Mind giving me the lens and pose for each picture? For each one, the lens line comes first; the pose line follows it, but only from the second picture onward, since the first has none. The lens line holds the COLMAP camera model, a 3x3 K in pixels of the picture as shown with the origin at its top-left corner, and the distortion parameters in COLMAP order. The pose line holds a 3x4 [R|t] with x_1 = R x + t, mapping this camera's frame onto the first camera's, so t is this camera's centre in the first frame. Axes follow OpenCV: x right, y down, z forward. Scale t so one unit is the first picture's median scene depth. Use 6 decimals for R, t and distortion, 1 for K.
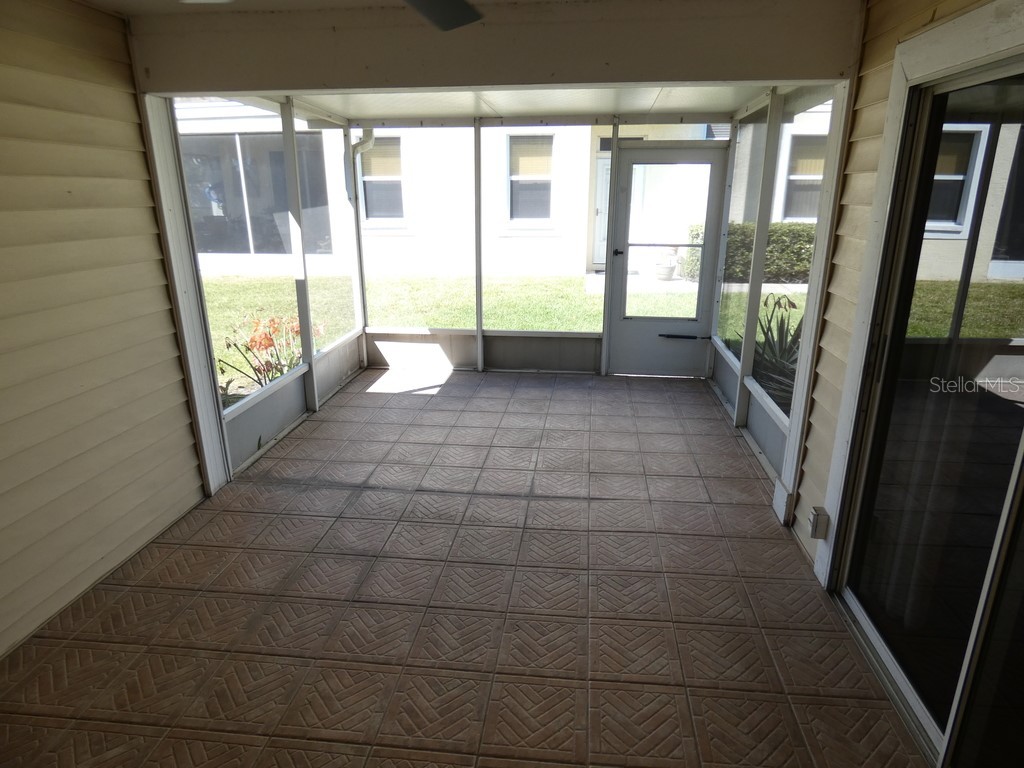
lens RADIAL K [[606.3, 0, 514.0], [0, 606.3, 382.0], [0, 0, 1]] dist [0.006289, 0.001649]
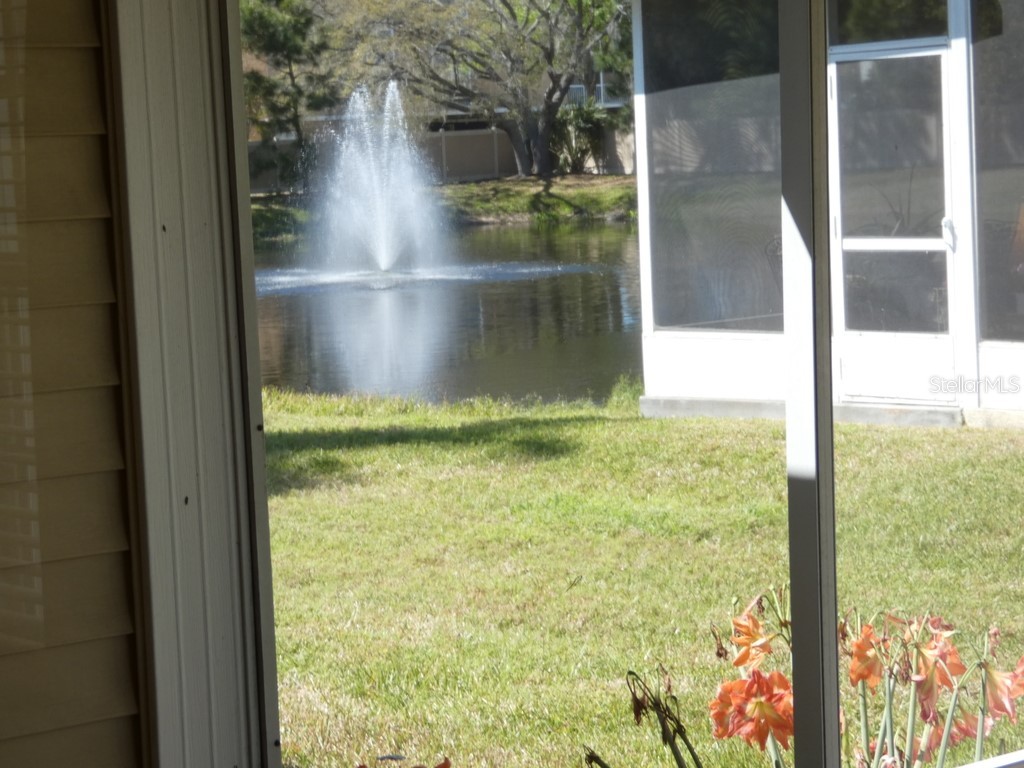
lens RADIAL K [[2637.8, 0, 512.0], [0, 2637.8, 384.0], [0, 0, 1]] dist [0.825192, -17.441475]
pose [[0.709942, 0.036444, -0.703317, 0.428466], [-0.170051, 0.977981, -0.120976, -0.069448], [0.683422, 0.205486, 0.700507, 0.192654]]
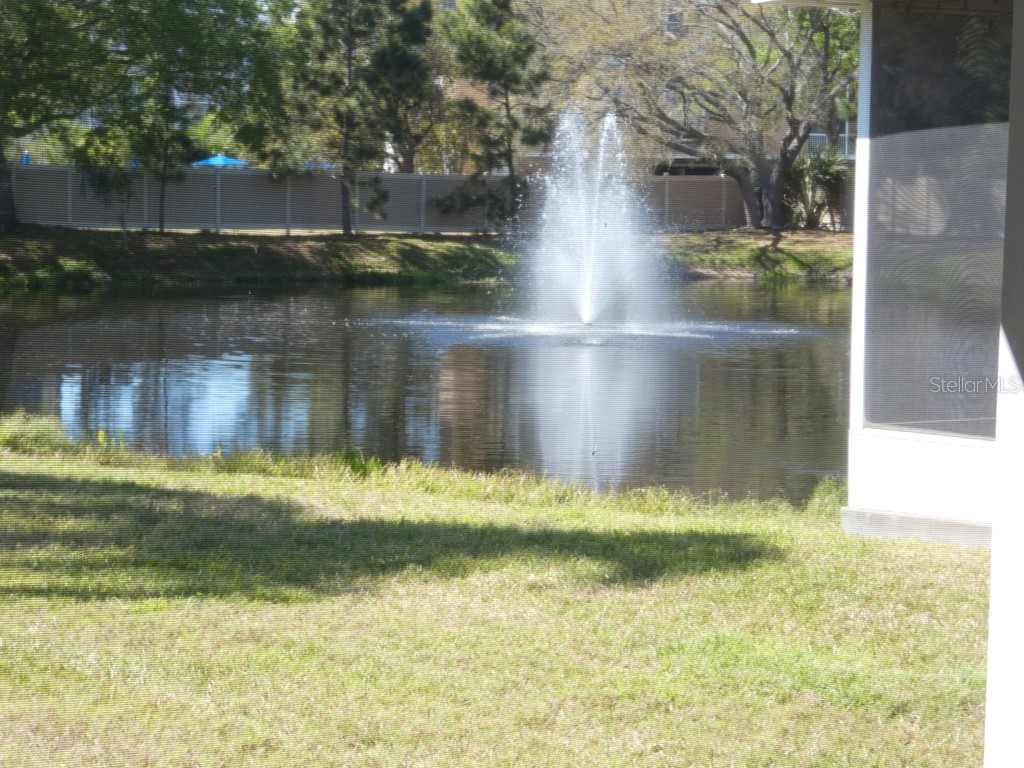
lens RADIAL K [[2826.4, 0, 512.0], [0, 2826.4, 384.0], [0, 0, 1]] dist [0.432944, -5.311667]
pose [[0.649601, 0.065198, -0.757475, 0.055455], [-0.242409, 0.962078, -0.125078, -0.204300], [0.720595, 0.264869, 0.640771, 0.647912]]
